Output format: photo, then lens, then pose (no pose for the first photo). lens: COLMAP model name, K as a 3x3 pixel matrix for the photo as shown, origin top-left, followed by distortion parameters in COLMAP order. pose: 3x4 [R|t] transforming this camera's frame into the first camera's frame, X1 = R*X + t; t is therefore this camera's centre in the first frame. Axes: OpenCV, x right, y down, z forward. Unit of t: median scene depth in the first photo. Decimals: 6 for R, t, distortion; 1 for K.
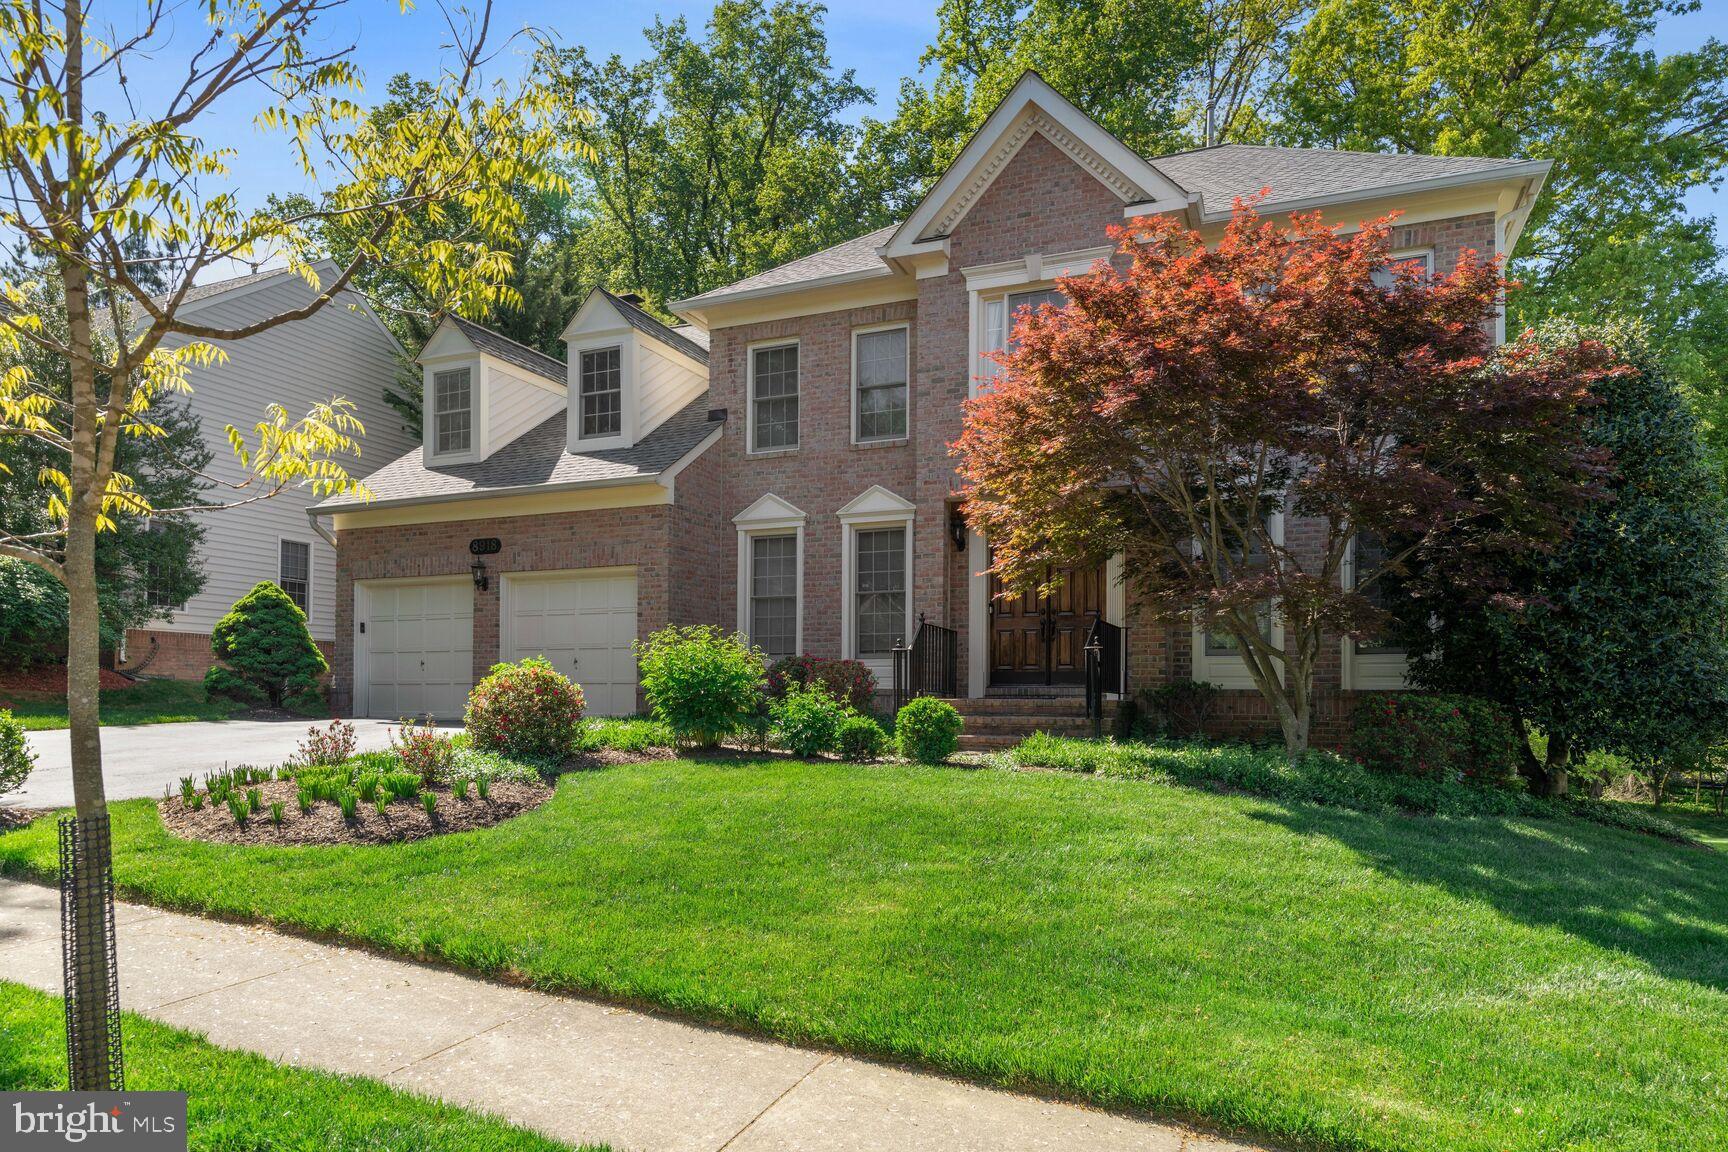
lens RADIAL K [[1063.5, 0, 863.5], [0, 1063.5, 700.5], [0, 0, 1]] dist [-0.001124, -0.001838]
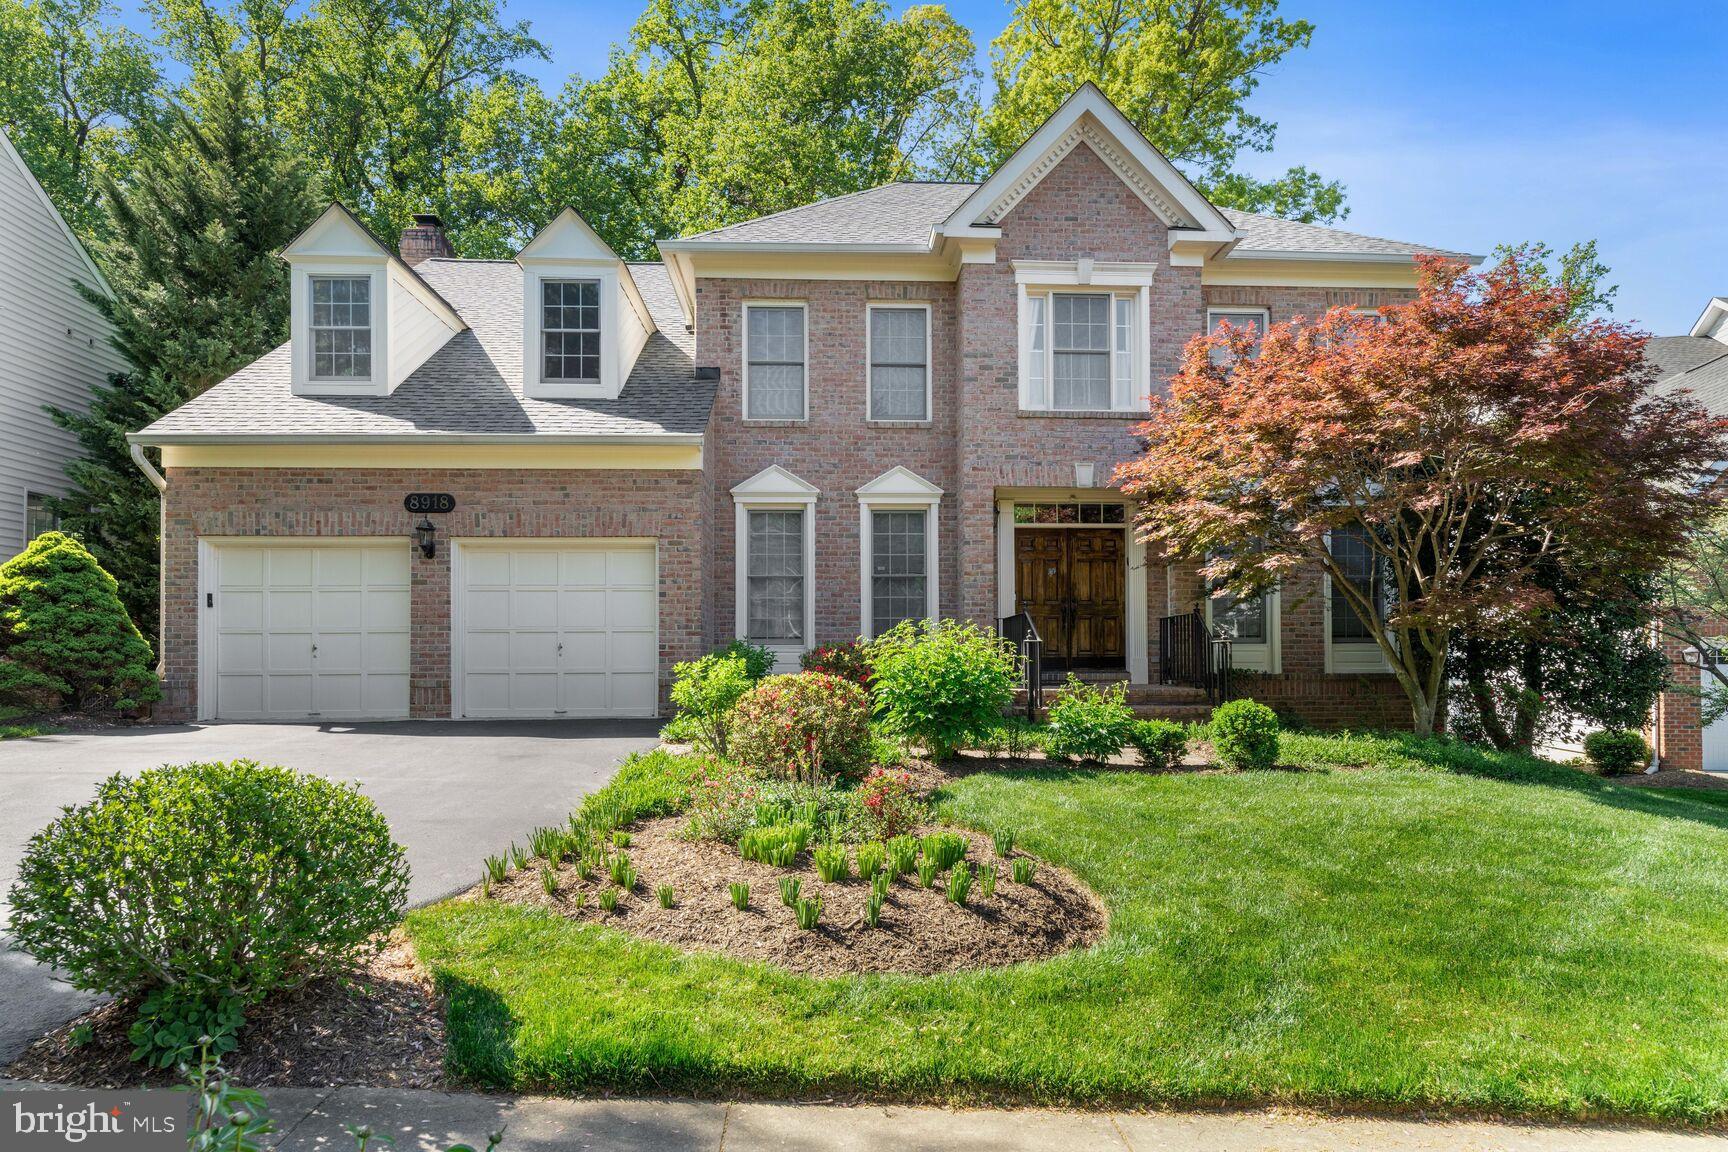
lens RADIAL K [[972.1, 0, 864.3], [0, 972.1, 657.9], [0, 0, 1]] dist [-0.003024, -0.001546]
pose [[0.901387, -0.009174, 0.432916, -0.392691], [0.008825, 0.999957, 0.002815, -0.028705], [-0.432923, 0.001283, 0.901430, 0.205843]]
